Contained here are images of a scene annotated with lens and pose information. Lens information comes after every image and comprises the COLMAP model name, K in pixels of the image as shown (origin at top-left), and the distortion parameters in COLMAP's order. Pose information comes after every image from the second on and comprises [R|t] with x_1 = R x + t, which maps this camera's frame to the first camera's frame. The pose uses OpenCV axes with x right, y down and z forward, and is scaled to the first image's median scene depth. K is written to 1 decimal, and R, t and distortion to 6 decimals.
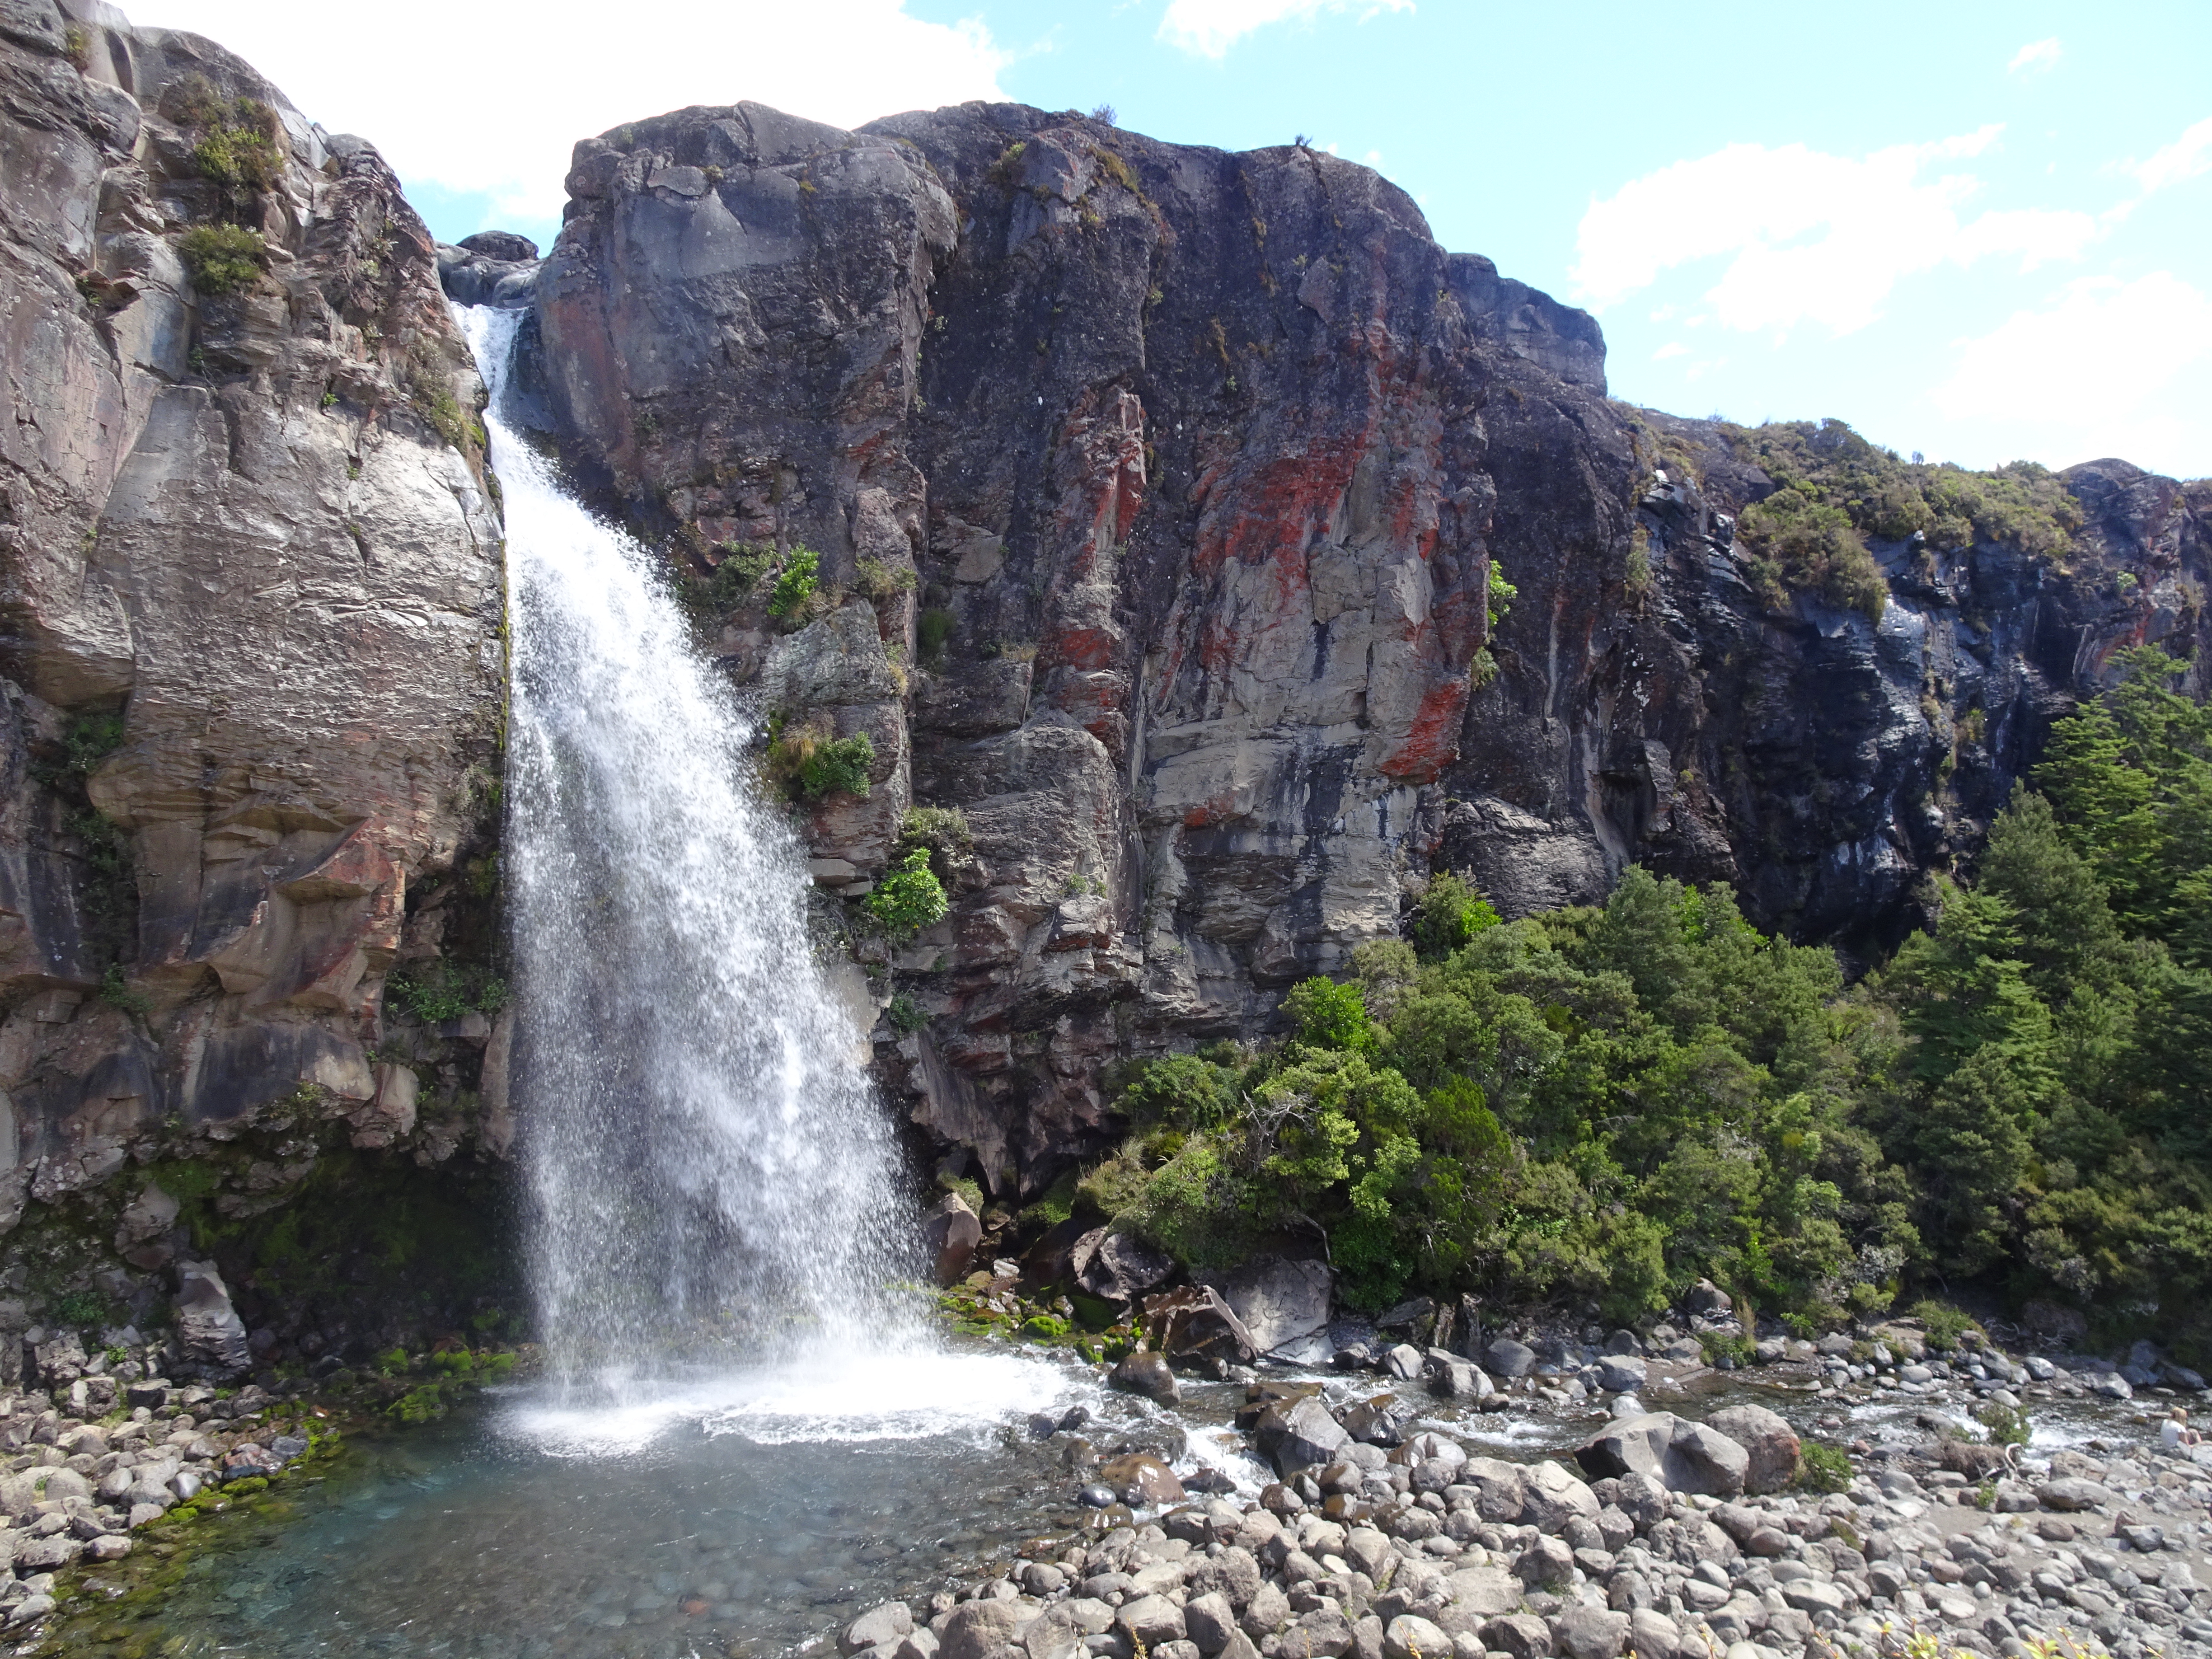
lens RADIAL K [[1569.8, 0, 1104.4], [0, 1569.8, 828.9], [0, 0, 1]] dist [0.001504, -0.003671]
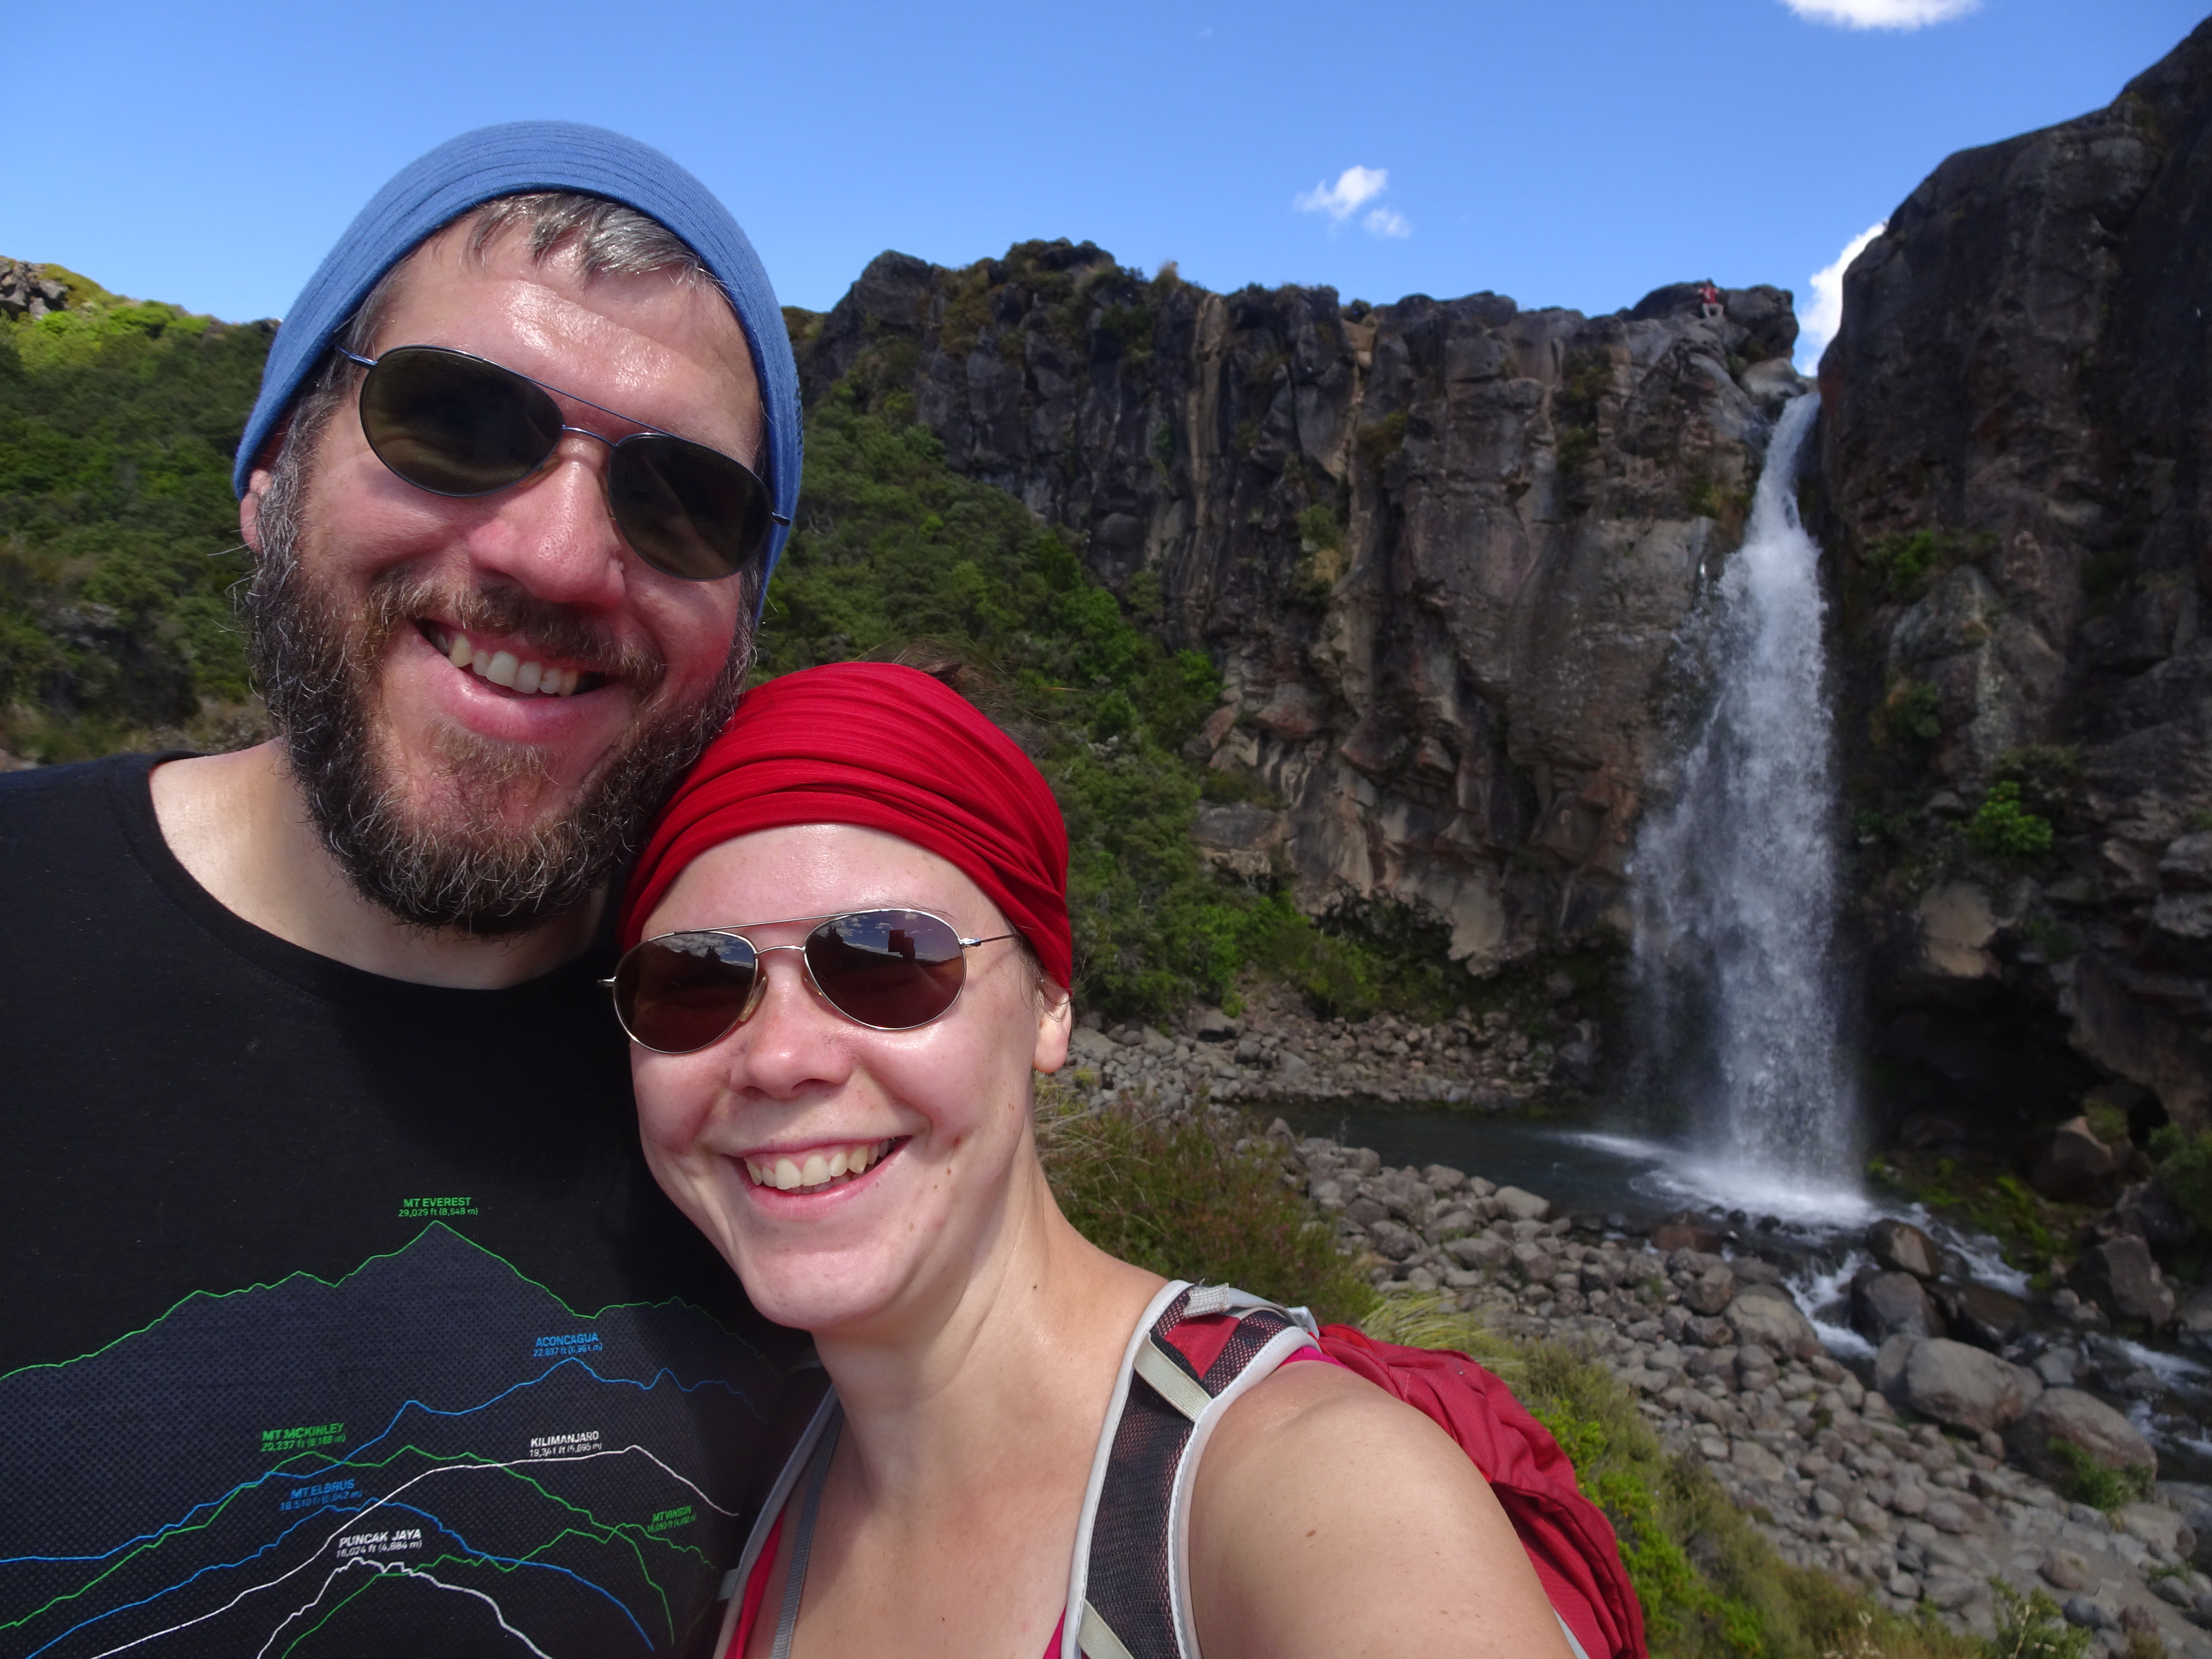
lens RADIAL K [[1569.8, 0, 1111.4], [0, 1569.8, 826.7], [0, 0, 1]] dist [0.001504, -0.003671]
pose [[0.044662, 0.009838, -0.998954, 0.915759], [-0.018528, 0.999788, 0.009018, 0.043965], [0.998830, 0.018106, 0.044835, 0.314584]]
